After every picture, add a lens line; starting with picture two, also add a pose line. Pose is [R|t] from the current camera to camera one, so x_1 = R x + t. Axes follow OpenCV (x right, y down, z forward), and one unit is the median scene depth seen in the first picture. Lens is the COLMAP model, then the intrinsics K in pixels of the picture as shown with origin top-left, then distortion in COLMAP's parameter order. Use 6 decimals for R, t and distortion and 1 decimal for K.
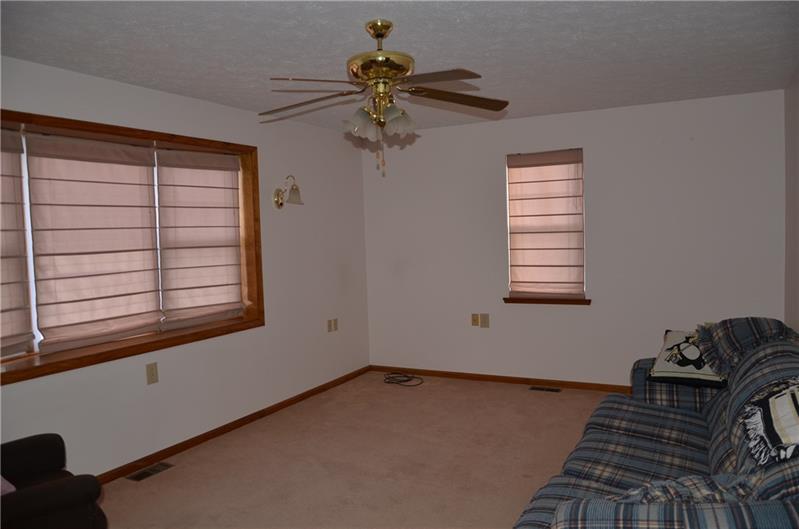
lens RADIAL K [[618.1, 0, 402.2], [0, 618.1, 263.7], [0, 0, 1]] dist [-0.101503, 0.103268]
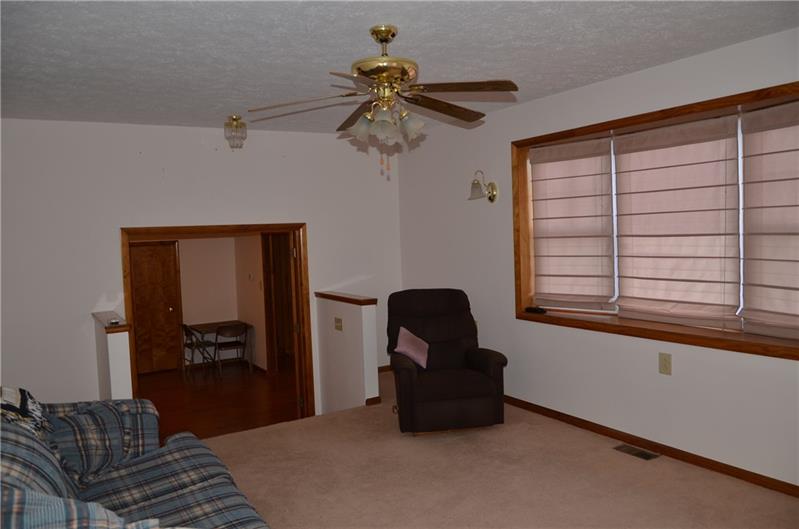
lens RADIAL K [[618.1, 0, 402.2], [0, 618.1, 263.7], [0, 0, 1]] dist [-0.101503, 0.103268]
pose [[-0.510510, 0.094262, -0.854690, 0.635742], [0.005809, 0.994329, 0.106192, -0.085638], [0.859852, 0.049248, -0.508162, 1.171339]]
